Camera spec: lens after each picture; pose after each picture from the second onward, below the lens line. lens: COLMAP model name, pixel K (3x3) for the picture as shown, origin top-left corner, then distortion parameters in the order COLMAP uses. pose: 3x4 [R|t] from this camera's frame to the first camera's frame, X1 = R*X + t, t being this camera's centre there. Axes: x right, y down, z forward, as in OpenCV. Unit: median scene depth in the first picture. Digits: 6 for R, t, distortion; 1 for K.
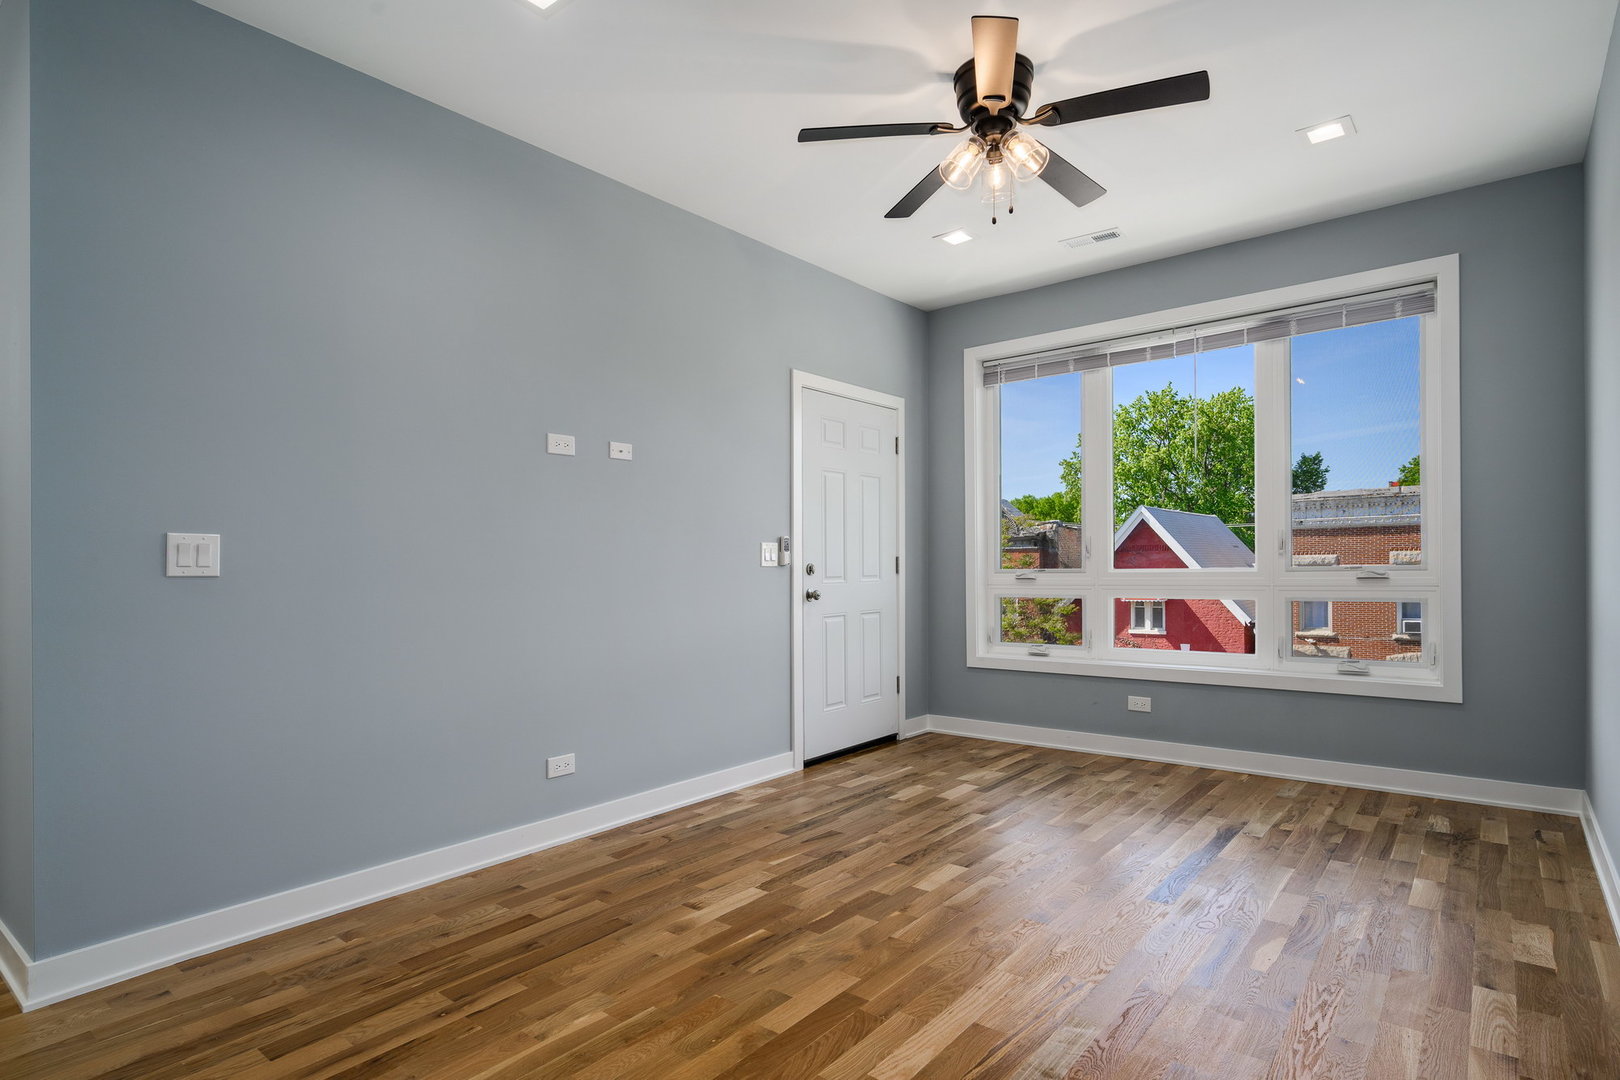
lens RADIAL K [[837.3, 0, 825.6], [0, 837.3, 568.4], [0, 0, 1]] dist [-0.010951, -0.000869]
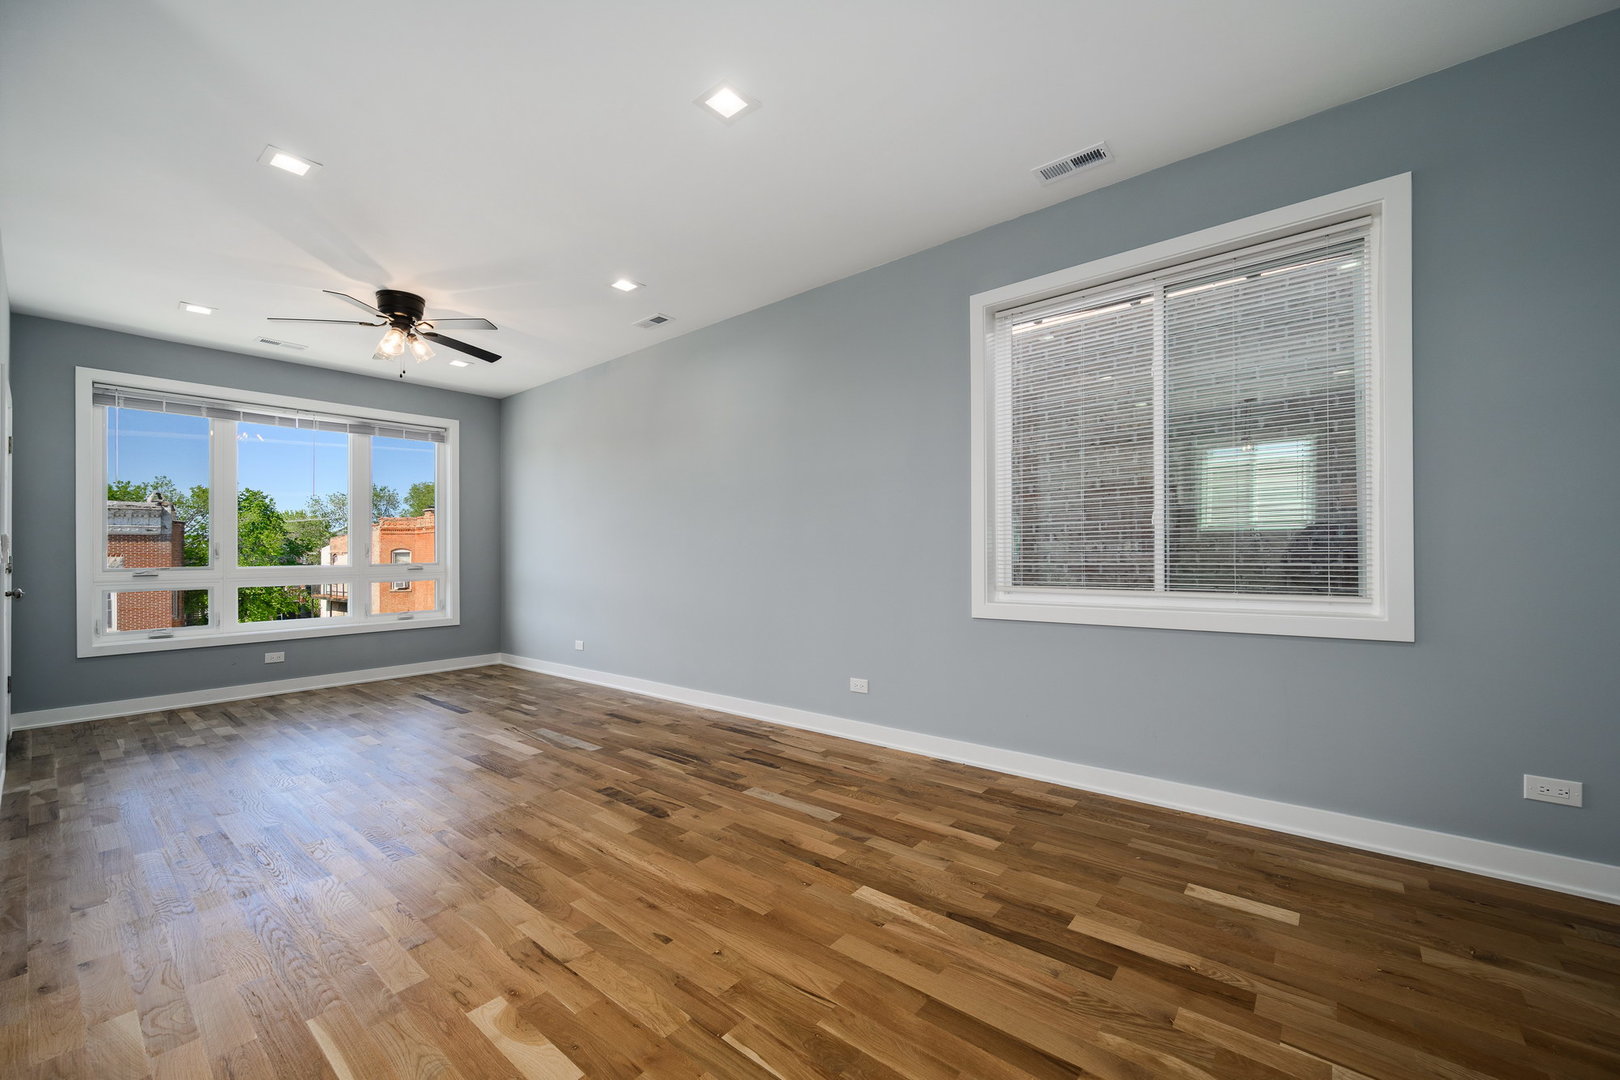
lens RADIAL K [[639.1, 0, 799.3], [0, 639.1, 551.9], [0, 0, 1]] dist [0.010732, -0.000894]
pose [[0.033655, 0.017267, 0.999284, -0.857105], [0.015383, 0.999723, -0.017793, 0.012691], [-0.999315, 0.015971, 0.033380, 0.043676]]
